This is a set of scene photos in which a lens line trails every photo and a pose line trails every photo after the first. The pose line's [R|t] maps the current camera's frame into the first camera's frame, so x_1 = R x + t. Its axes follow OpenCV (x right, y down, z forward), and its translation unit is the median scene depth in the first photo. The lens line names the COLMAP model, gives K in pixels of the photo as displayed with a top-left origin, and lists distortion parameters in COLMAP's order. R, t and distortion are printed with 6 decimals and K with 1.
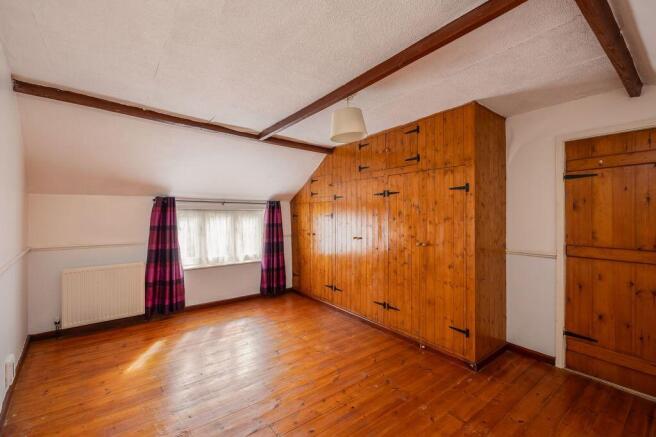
lens RADIAL K [[291.4, 0, 328.0], [0, 291.4, 218.5], [0, 0, 1]] dist [0.000080, -0.000015]
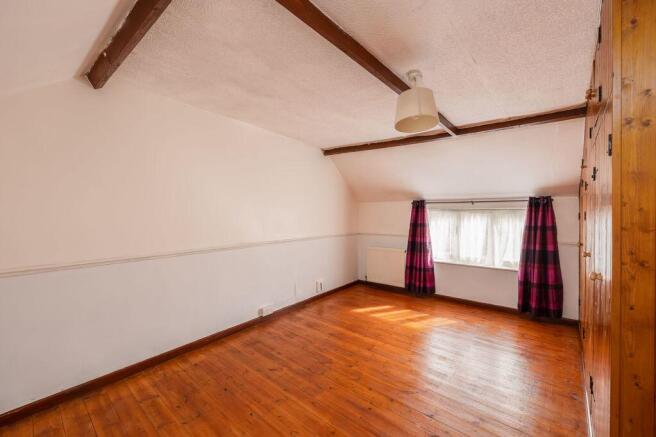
lens RADIAL K [[277.6, 0, 328.0], [0, 277.6, 218.5], [0, 0, 1]] dist [-0.000496, -0.000063]
pose [[0.196656, 0.015029, -0.980357, 0.474452], [-0.010558, 0.999857, 0.013210, -0.006740], [0.980416, 0.007753, 0.196787, 0.337437]]
